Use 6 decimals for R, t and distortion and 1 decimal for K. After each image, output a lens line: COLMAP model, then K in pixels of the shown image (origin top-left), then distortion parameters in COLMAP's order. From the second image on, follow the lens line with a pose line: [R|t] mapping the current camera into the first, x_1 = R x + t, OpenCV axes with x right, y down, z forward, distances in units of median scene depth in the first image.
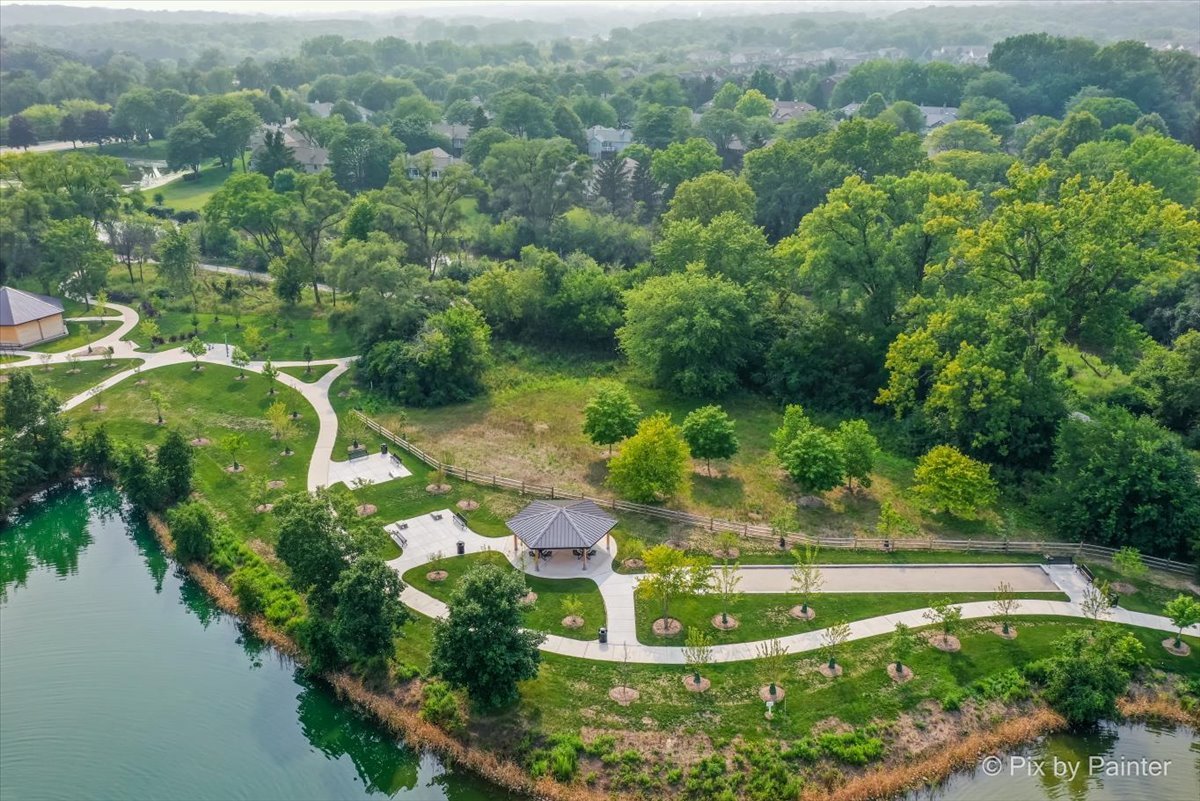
lens RADIAL K [[978.4, 0, 600.0], [0, 978.4, 400.5], [0, 0, 1]] dist [0.020278, 0.006889]
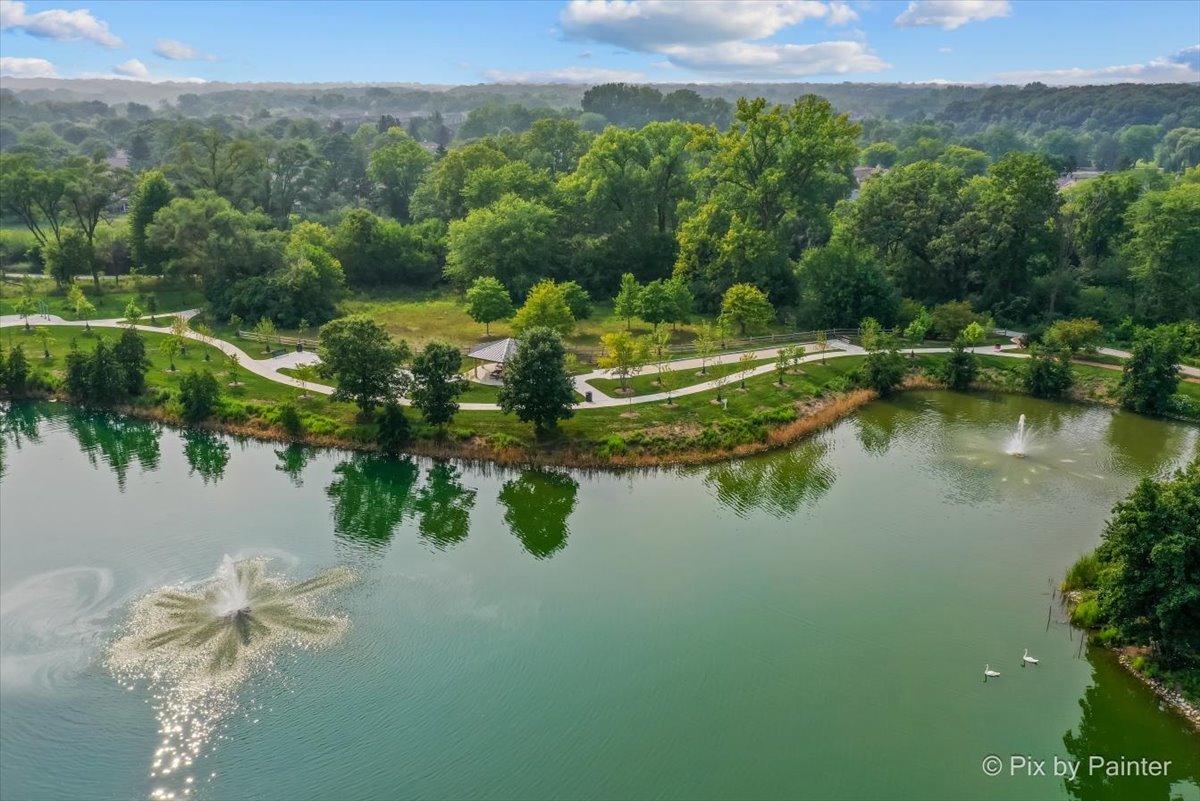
lens RADIAL K [[967.2, 0, 624.6], [0, 967.2, 399.7], [0, 0, 1]] dist [0.014282, 0.014060]
pose [[0.896419, -0.126078, 0.424897, -0.426747], [0.156641, 0.986939, -0.037619, 0.244736], [-0.414604, 0.100278, 0.904460, -0.195823]]
